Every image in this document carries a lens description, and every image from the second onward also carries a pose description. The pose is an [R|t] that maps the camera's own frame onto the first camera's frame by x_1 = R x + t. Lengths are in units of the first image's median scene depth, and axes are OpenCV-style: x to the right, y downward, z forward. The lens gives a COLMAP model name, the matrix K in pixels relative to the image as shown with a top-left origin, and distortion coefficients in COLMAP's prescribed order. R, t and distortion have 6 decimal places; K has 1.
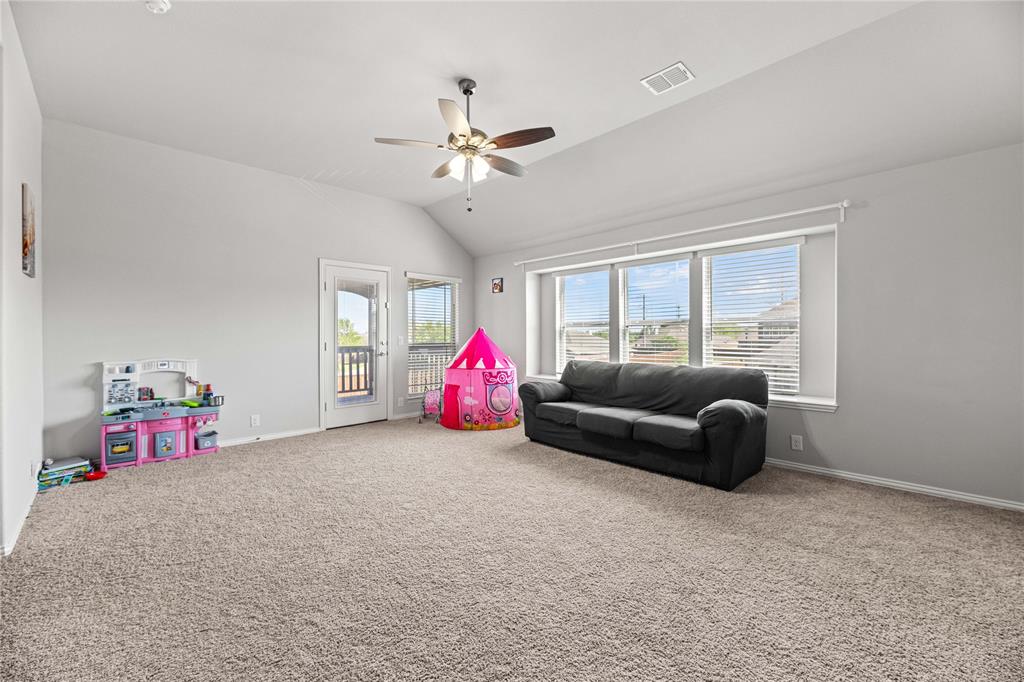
lens RADIAL K [[413.8, 0, 503.4], [0, 413.8, 336.7], [0, 0, 1]] dist [-0.003176, 0.000524]
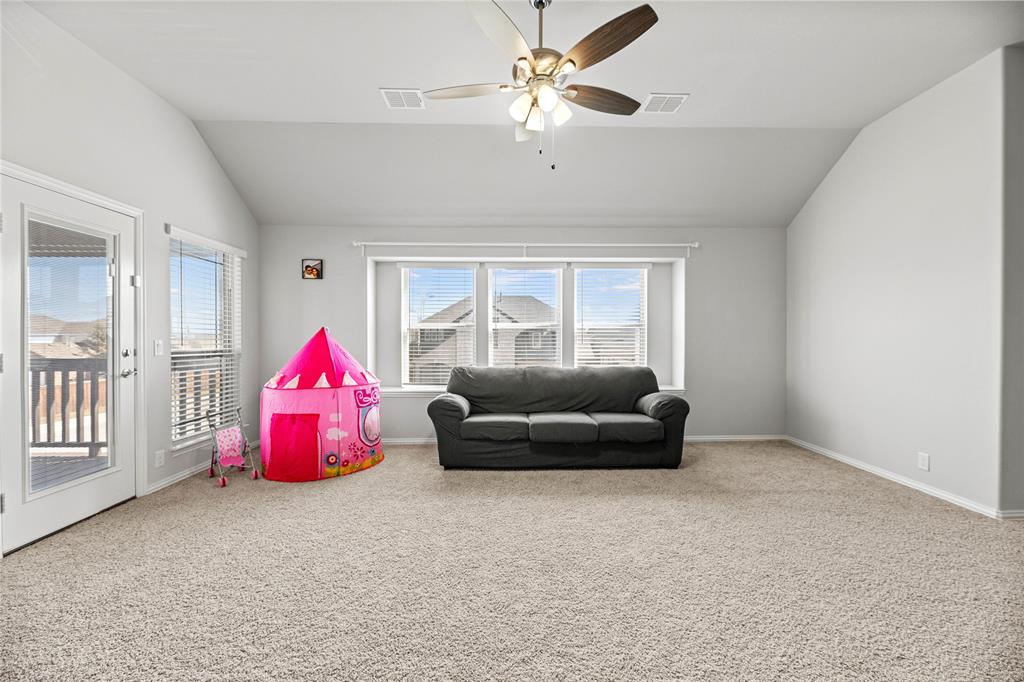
lens RADIAL K [[413.8, 0, 511.7], [0, 413.8, 341.8], [0, 0, 1]] dist [-0.003176, 0.000524]
pose [[0.670709, -0.004106, 0.741710, -0.393647], [0.000883, 0.999988, 0.004737, -0.000439], [-0.741720, -0.002522, 0.670704, 0.325460]]
